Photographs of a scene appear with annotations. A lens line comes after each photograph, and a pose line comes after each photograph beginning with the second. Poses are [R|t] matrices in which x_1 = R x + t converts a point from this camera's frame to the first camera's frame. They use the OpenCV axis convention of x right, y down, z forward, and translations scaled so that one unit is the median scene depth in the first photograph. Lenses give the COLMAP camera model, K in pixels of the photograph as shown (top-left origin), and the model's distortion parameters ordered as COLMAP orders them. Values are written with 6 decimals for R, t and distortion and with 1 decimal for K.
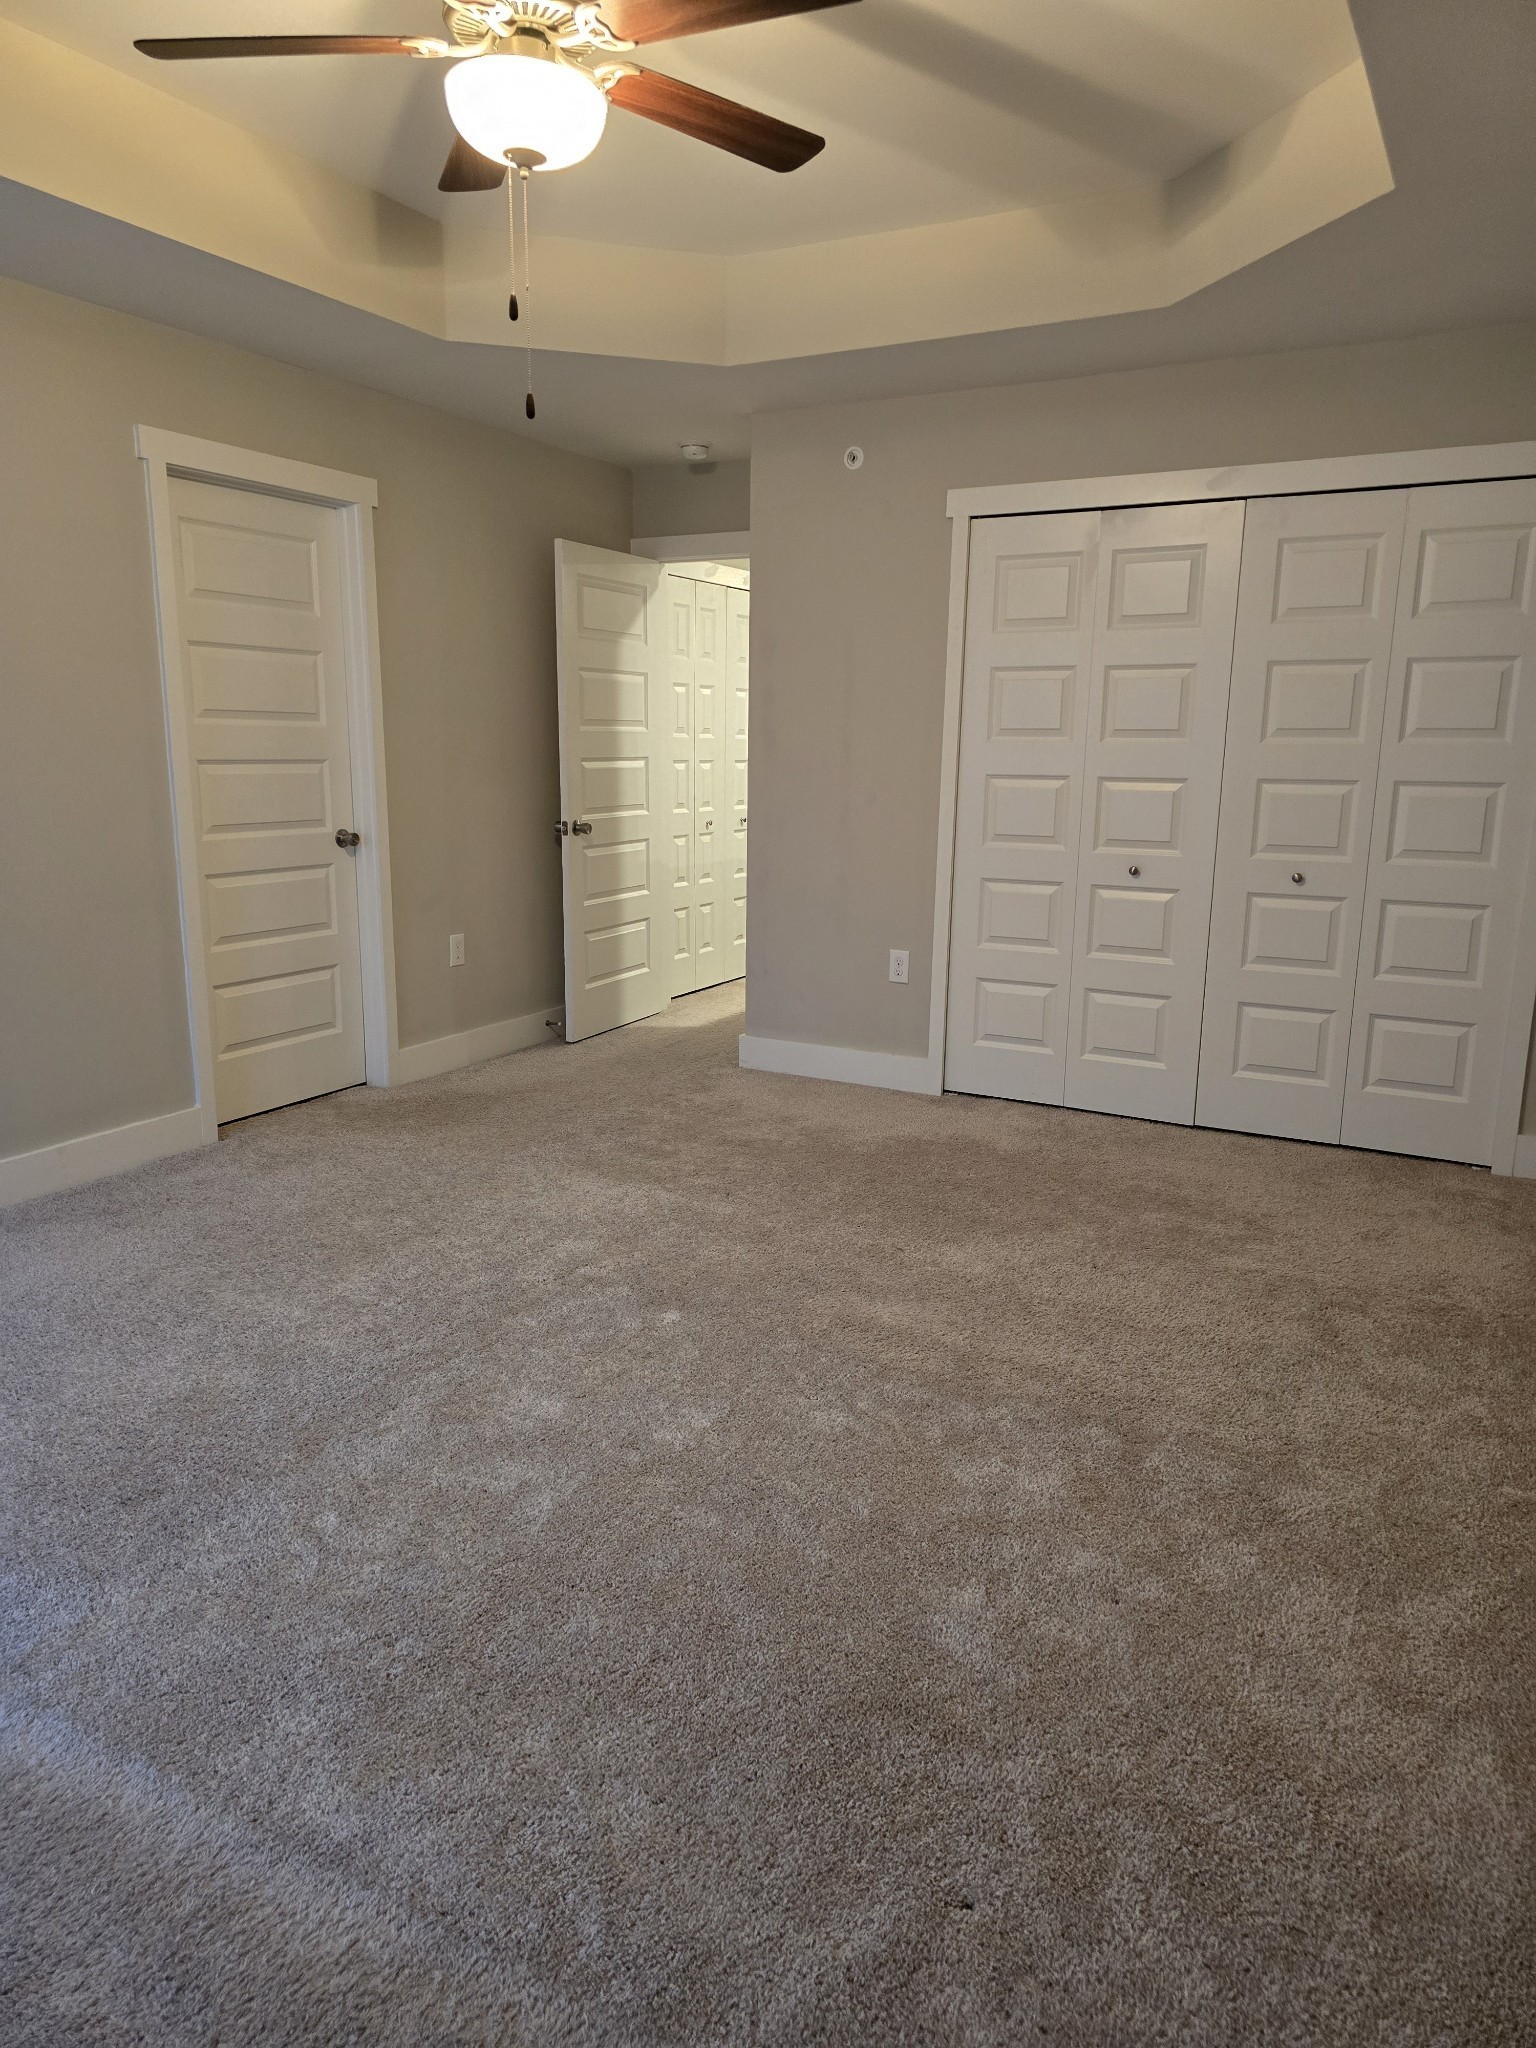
lens RADIAL K [[1375.4, 0, 762.1], [0, 1375.4, 1035.4], [0, 0, 1]] dist [0.086295, -0.099849]
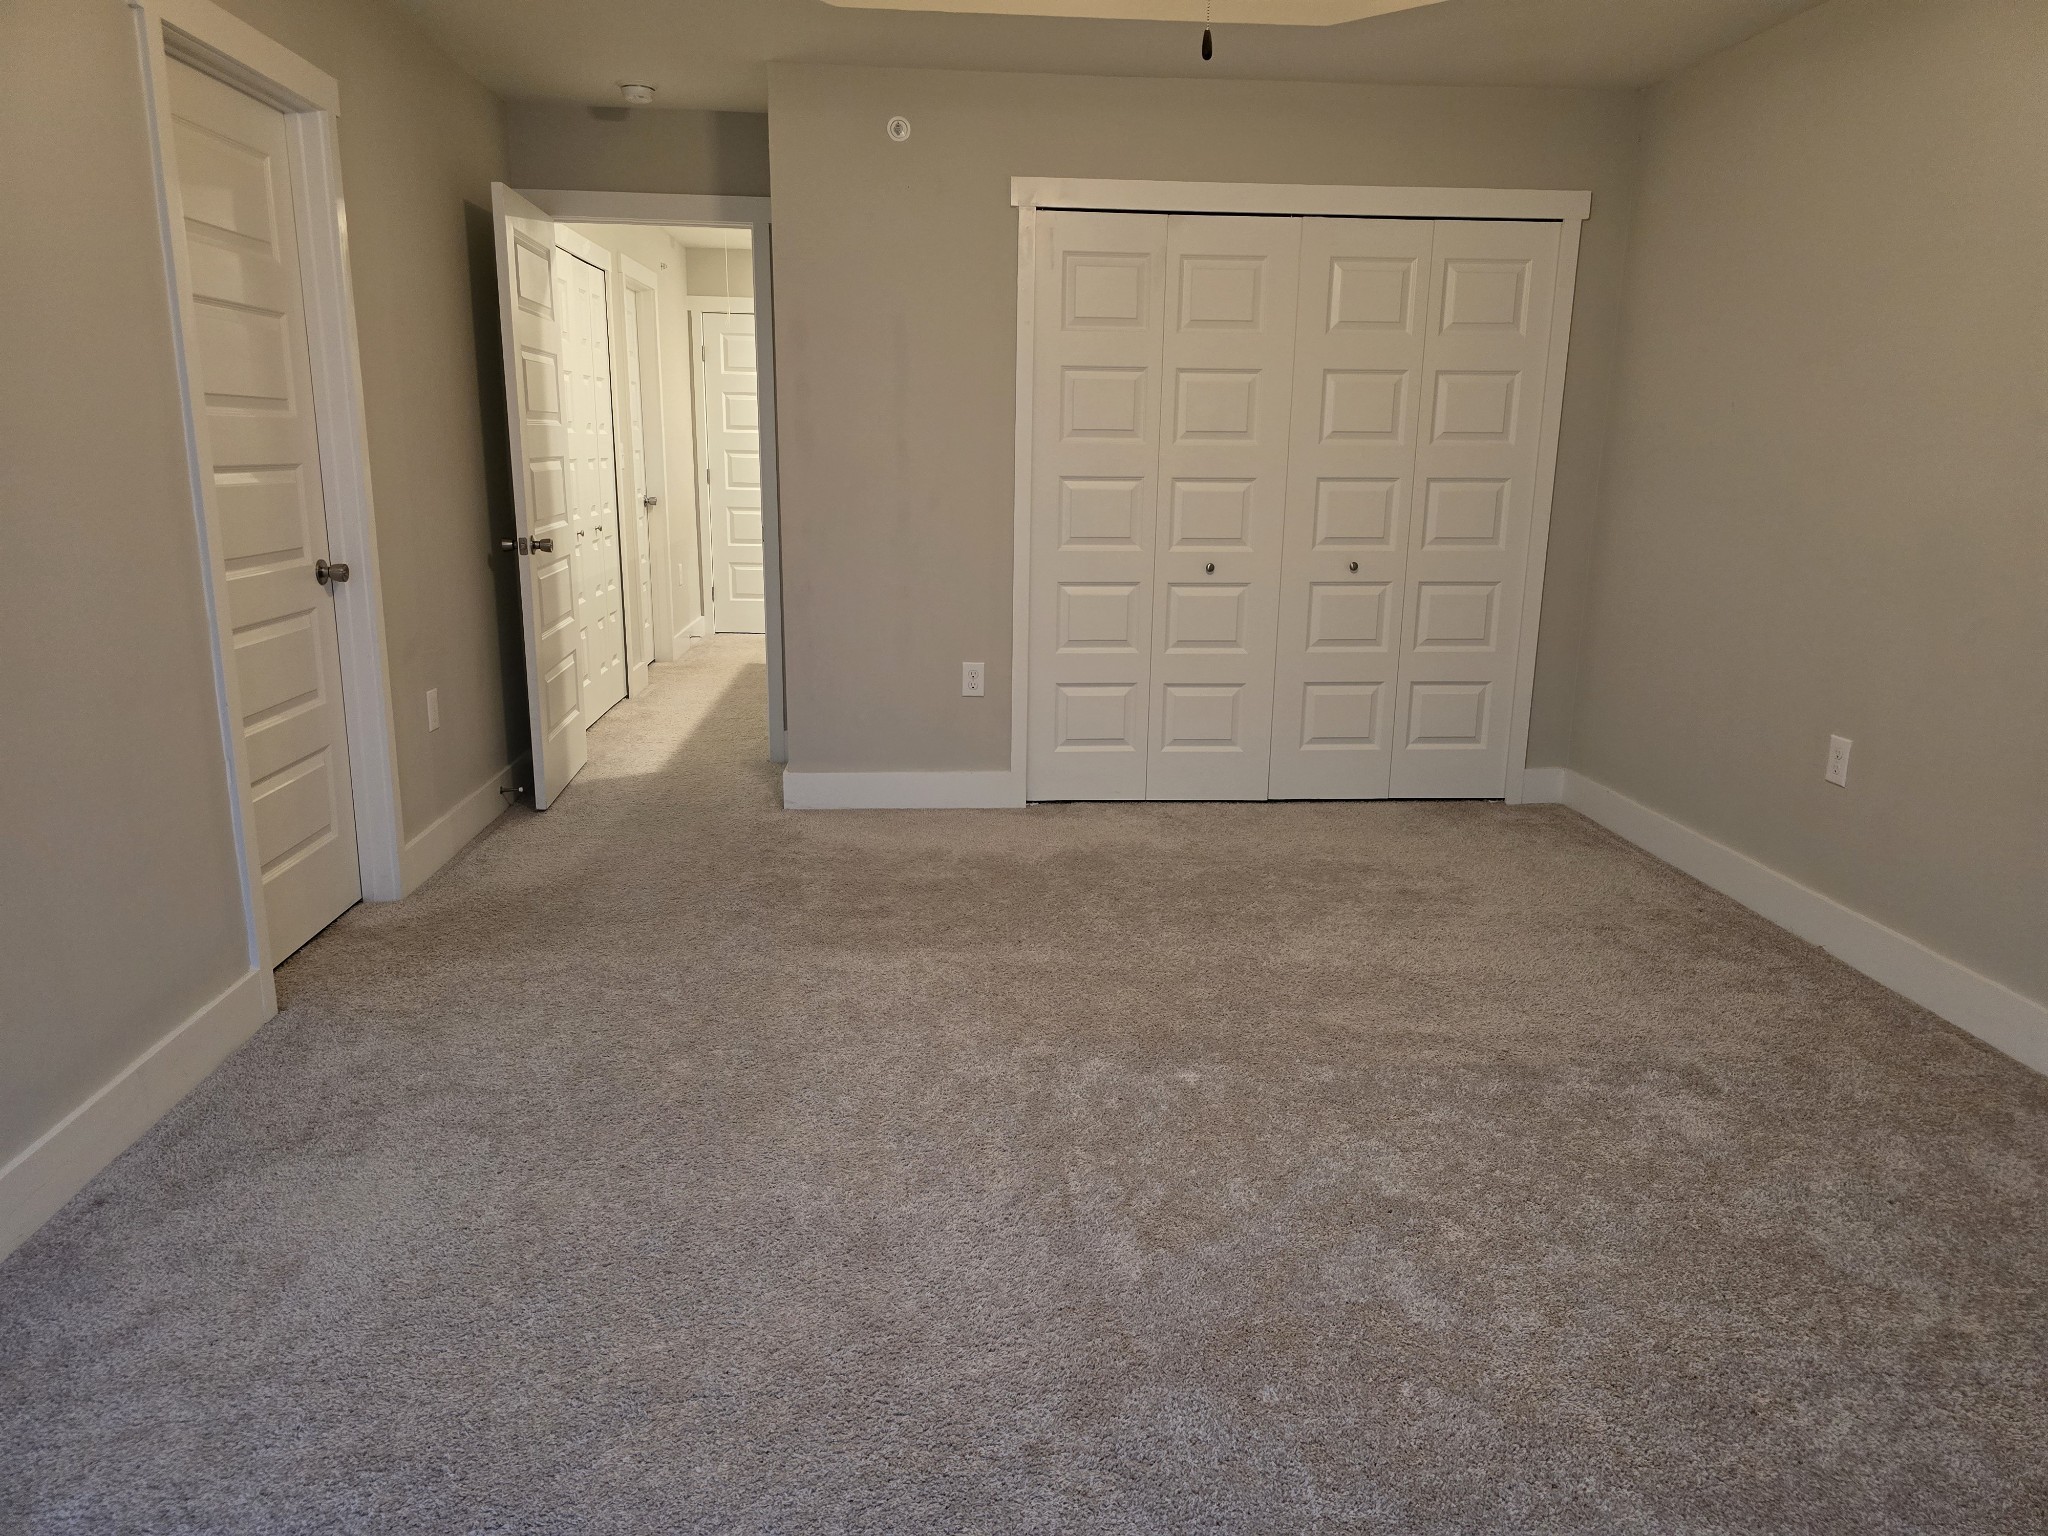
lens RADIAL K [[1375.4, 0, 1018.7], [0, 1375.4, 776.0], [0, 0, 1]] dist [0.086295, -0.099849]
pose [[0.834691, -0.128307, 0.535563, -0.431941], [0.112246, 0.991704, 0.062649, -0.043789], [-0.539158, 0.007822, 0.842168, 0.198198]]
